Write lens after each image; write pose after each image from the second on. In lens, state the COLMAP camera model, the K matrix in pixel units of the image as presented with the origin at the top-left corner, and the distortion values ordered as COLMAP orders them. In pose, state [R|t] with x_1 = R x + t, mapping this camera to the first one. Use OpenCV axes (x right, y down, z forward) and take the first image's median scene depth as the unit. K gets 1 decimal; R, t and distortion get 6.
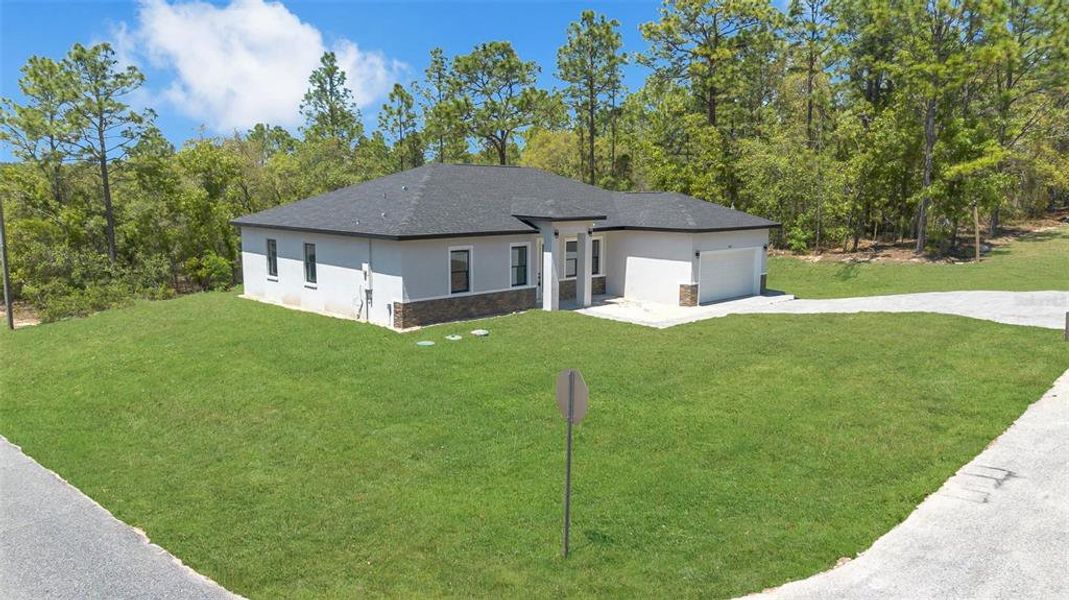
lens RADIAL K [[762.5, 0, 534.5], [0, 762.5, 300.0], [0, 0, 1]] dist [0.001263, -0.000611]
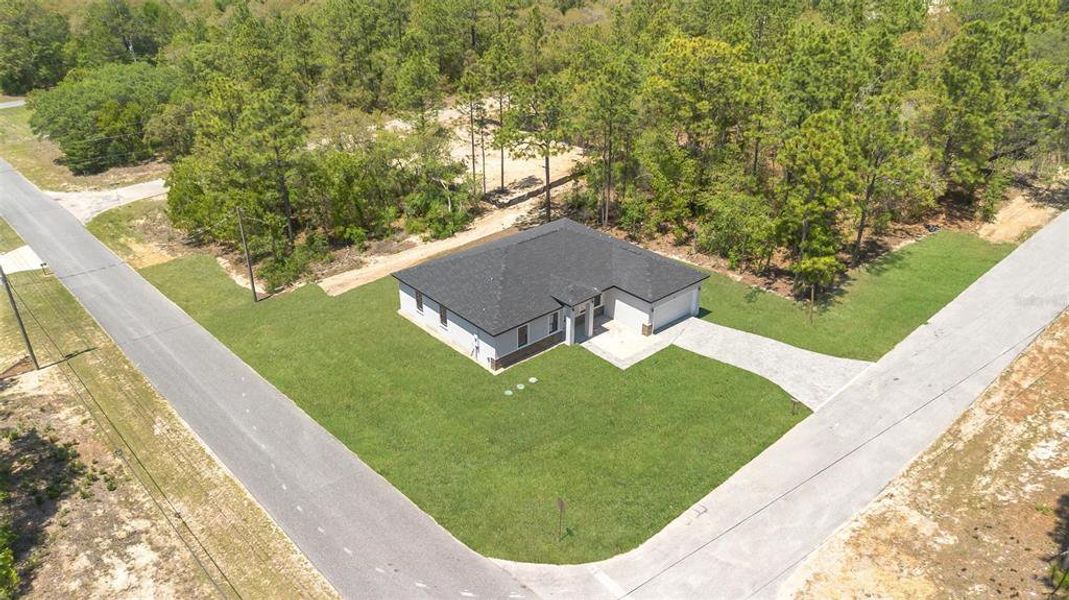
lens RADIAL K [[762.5, 0, 534.5], [0, 762.5, 300.0], [0, 0, 1]] dist [0.001263, -0.000611]
pose [[0.998190, 0.029874, -0.052200, 0.029294], [-0.010702, 0.942288, 0.334631, -0.723824], [0.059184, -0.333467, 0.940902, -0.752226]]
